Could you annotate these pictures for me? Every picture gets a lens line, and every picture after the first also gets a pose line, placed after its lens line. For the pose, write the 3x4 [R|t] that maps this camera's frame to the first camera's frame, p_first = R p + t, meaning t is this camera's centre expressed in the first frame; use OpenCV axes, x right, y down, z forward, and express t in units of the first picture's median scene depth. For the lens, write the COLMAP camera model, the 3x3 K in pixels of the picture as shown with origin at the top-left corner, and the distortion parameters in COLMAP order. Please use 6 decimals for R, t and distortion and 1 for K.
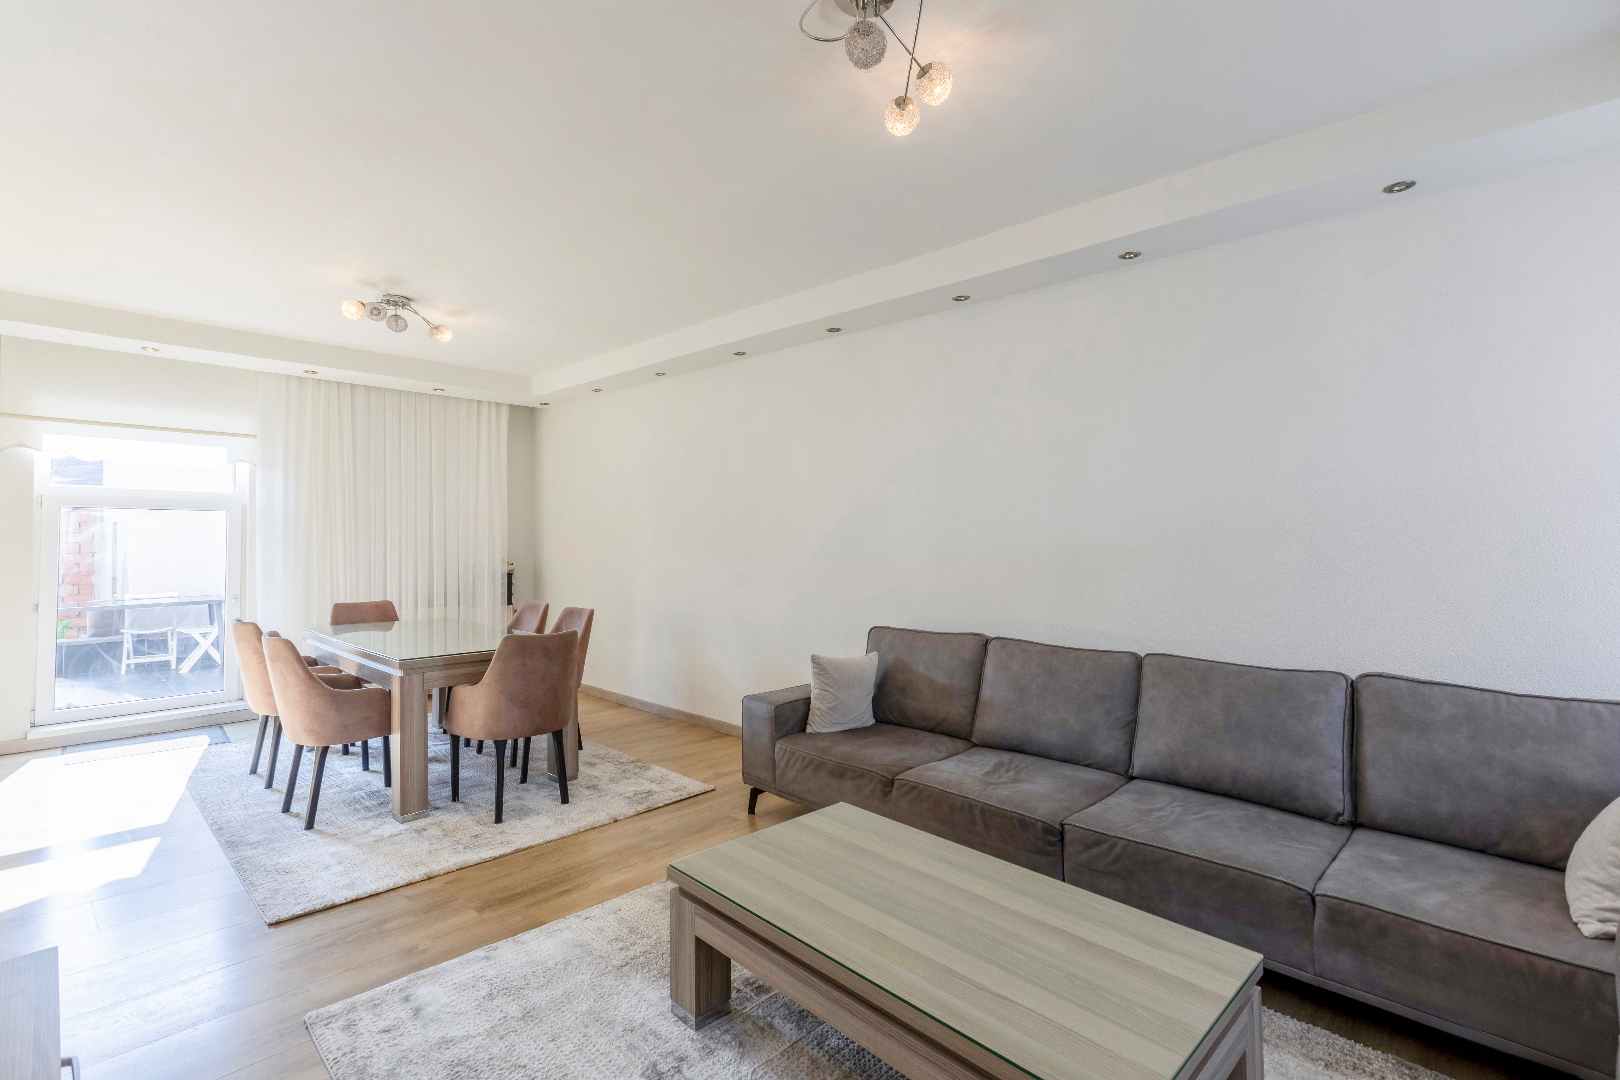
lens RADIAL K [[730.3, 0, 810.0], [0, 730.3, 540.0], [0, 0, 1]] dist [0.001783, 0.000254]
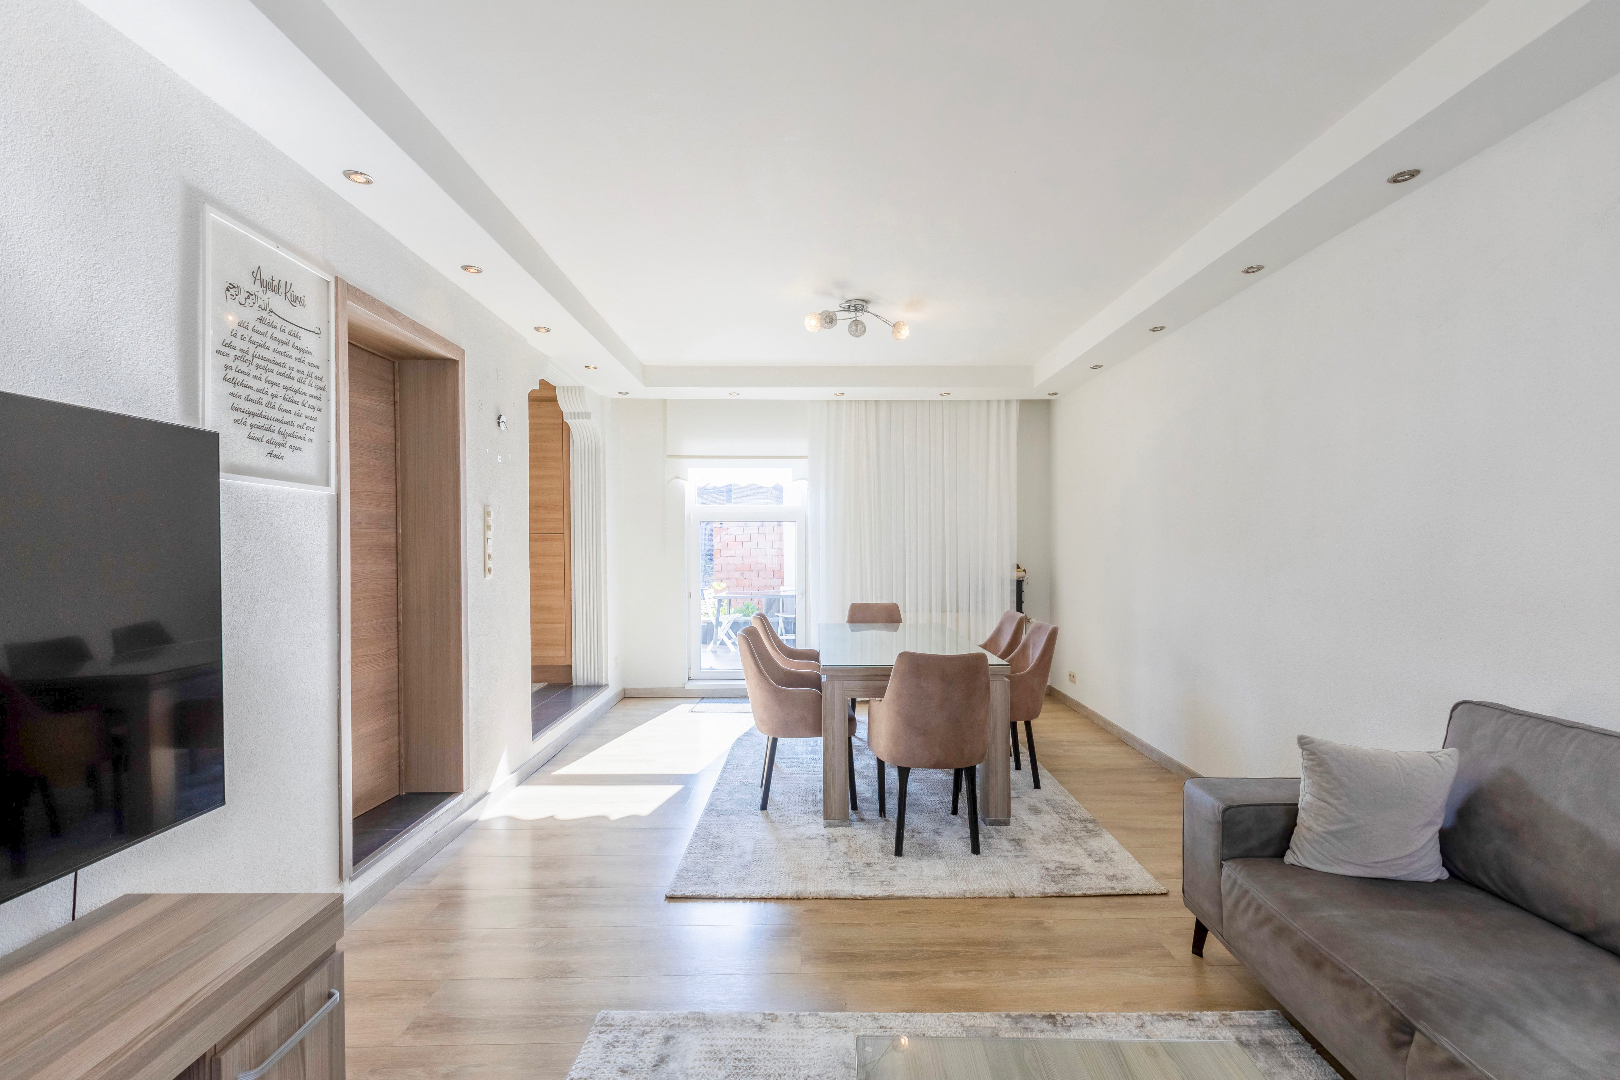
lens RADIAL K [[733.1, 0, 807.5], [0, 733.1, 575.5], [0, 0, 1]] dist [-0.001065, -0.000130]
pose [[0.714092, 0.025656, -0.699581, 0.118814], [0.002904, 0.999211, 0.039608, 0.002419], [0.700046, -0.030315, 0.713454, 0.272824]]
